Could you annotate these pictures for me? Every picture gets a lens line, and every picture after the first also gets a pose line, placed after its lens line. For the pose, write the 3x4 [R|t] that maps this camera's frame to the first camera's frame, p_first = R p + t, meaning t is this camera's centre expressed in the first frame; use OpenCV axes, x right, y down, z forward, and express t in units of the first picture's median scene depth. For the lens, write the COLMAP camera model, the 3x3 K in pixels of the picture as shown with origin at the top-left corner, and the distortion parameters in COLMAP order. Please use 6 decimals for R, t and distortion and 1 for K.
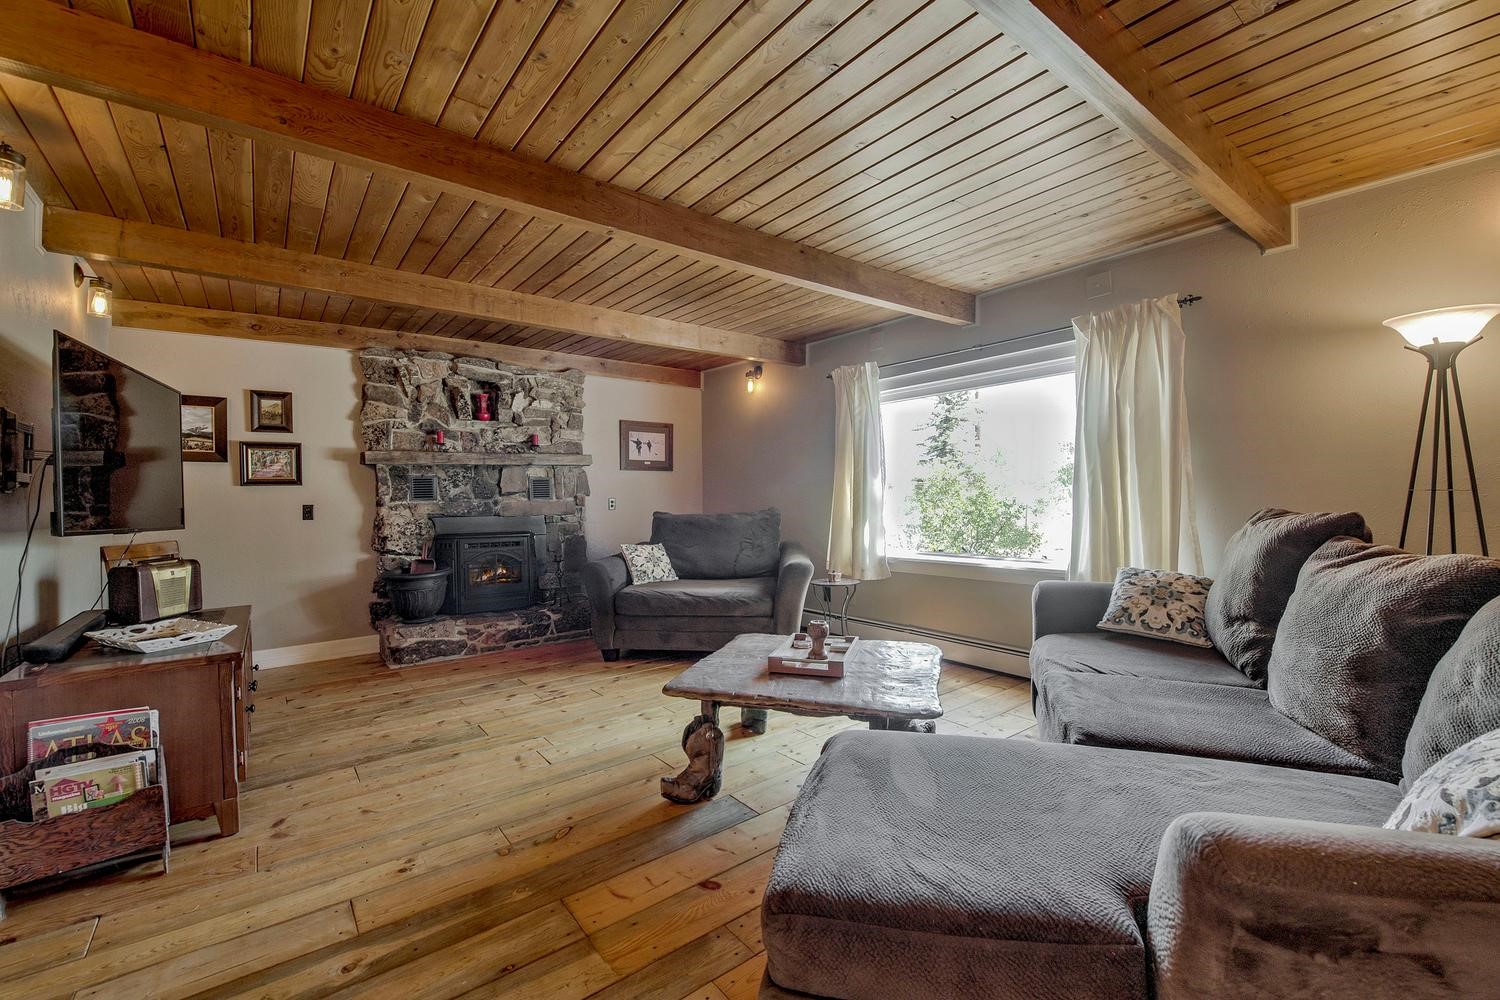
lens RADIAL K [[639.3, 0, 753.7], [0, 639.3, 500.1], [0, 0, 1]] dist [-0.010047, -0.002299]
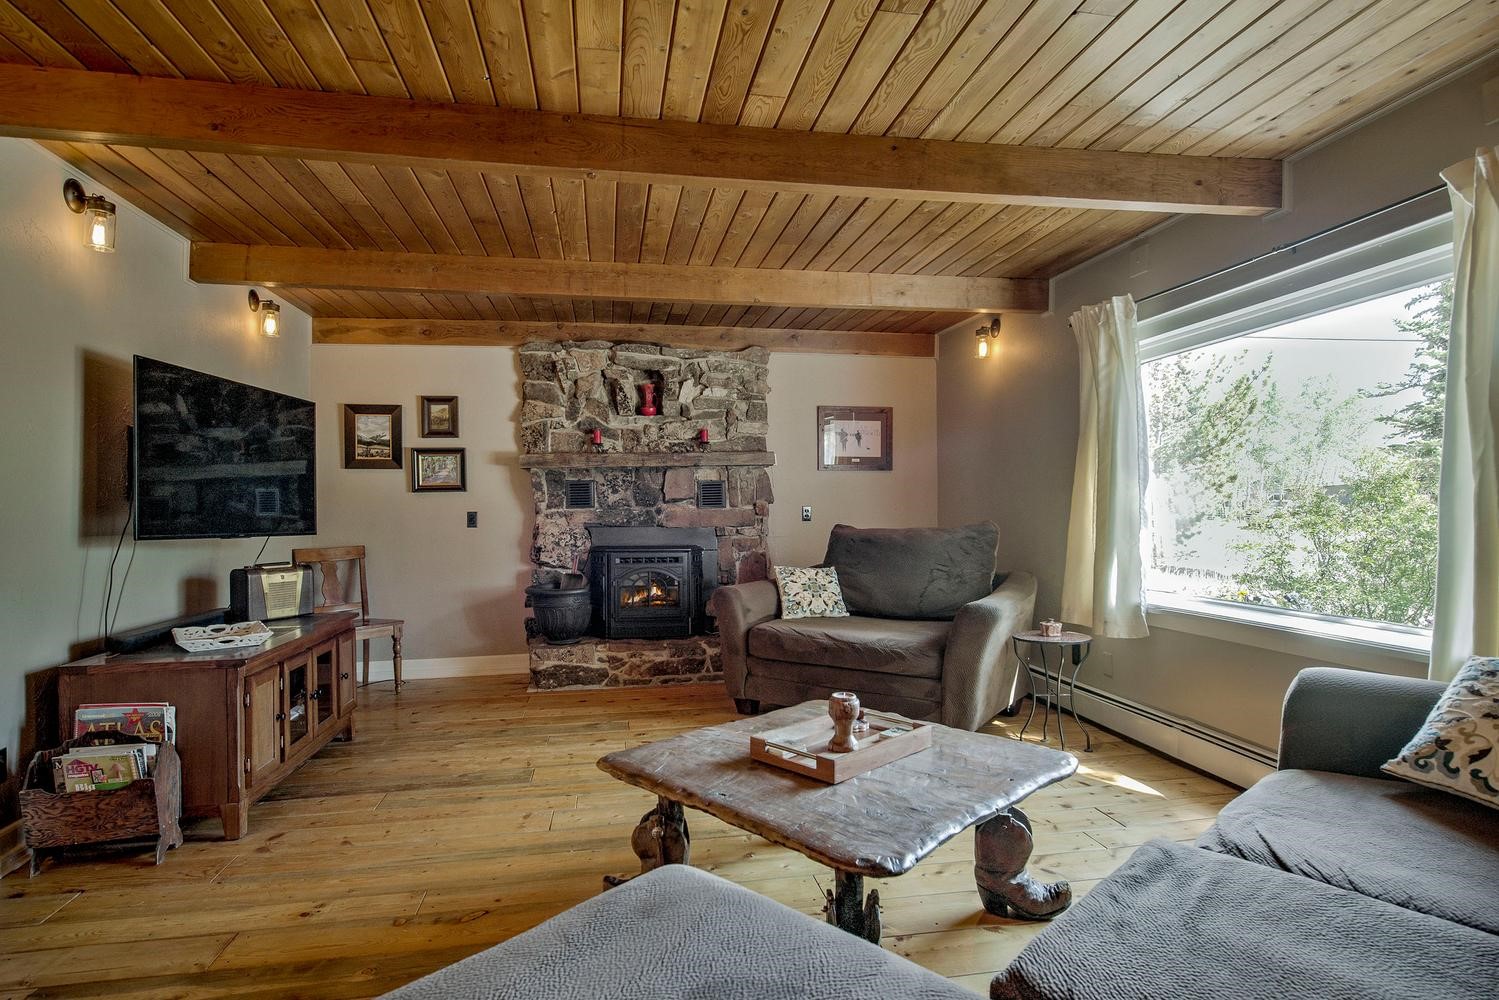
lens RADIAL K [[811.0, 0, 748.2], [0, 811.0, 500.4], [0, 0, 1]] dist [-0.001773, -0.000890]
pose [[0.880539, 0.002687, -0.473966, 0.285294], [-0.006164, 0.999964, -0.005783, -0.006028], [0.473934, 0.008014, 0.880524, 0.136066]]
